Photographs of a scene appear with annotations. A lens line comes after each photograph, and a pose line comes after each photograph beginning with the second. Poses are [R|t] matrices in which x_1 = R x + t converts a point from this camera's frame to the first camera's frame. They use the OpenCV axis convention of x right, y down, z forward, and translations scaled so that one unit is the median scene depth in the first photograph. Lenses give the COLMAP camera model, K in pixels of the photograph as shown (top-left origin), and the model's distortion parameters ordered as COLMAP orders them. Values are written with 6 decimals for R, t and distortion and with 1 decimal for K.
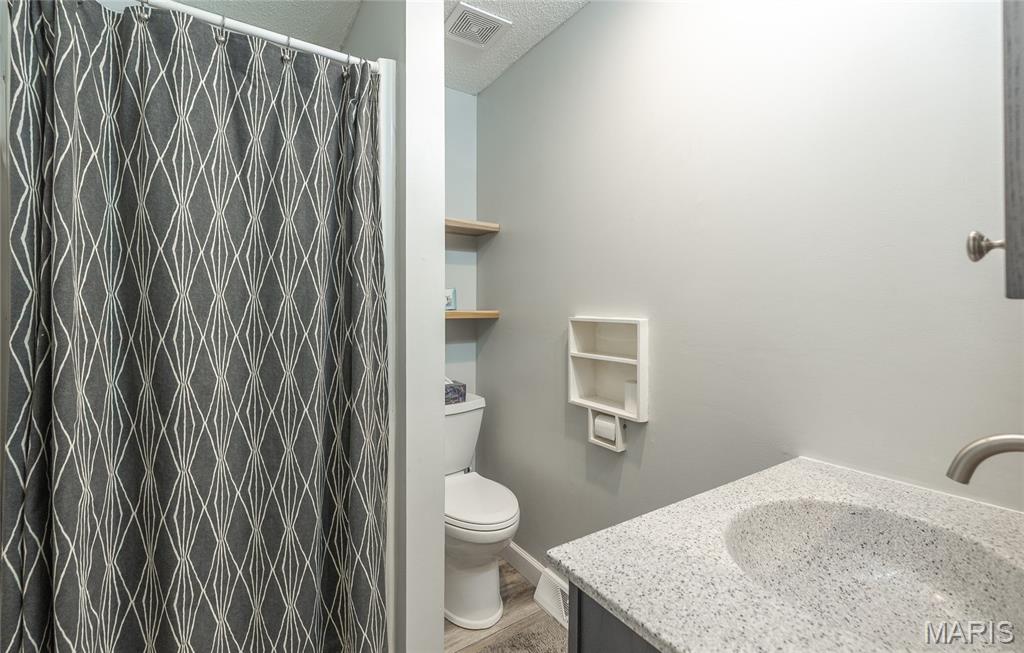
lens RADIAL K [[435.2, 0, 512.7], [0, 435.2, 325.4], [0, 0, 1]] dist [0.001658, -0.000214]
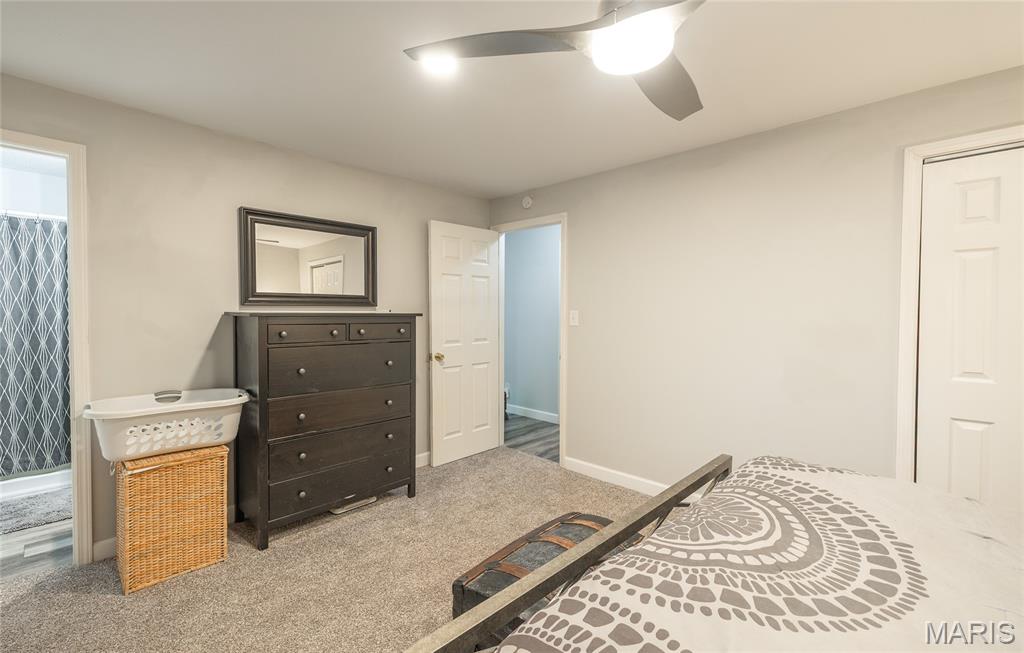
lens RADIAL K [[435.2, 0, 511.9], [0, 435.2, 330.6], [0, 0, 1]] dist [0.001658, -0.000214]
pose [[0.972352, -0.006582, 0.233428, 1.627216], [-0.001979, 0.999334, 0.036424, -0.068737], [-0.233512, -0.035879, 0.971692, -2.218686]]
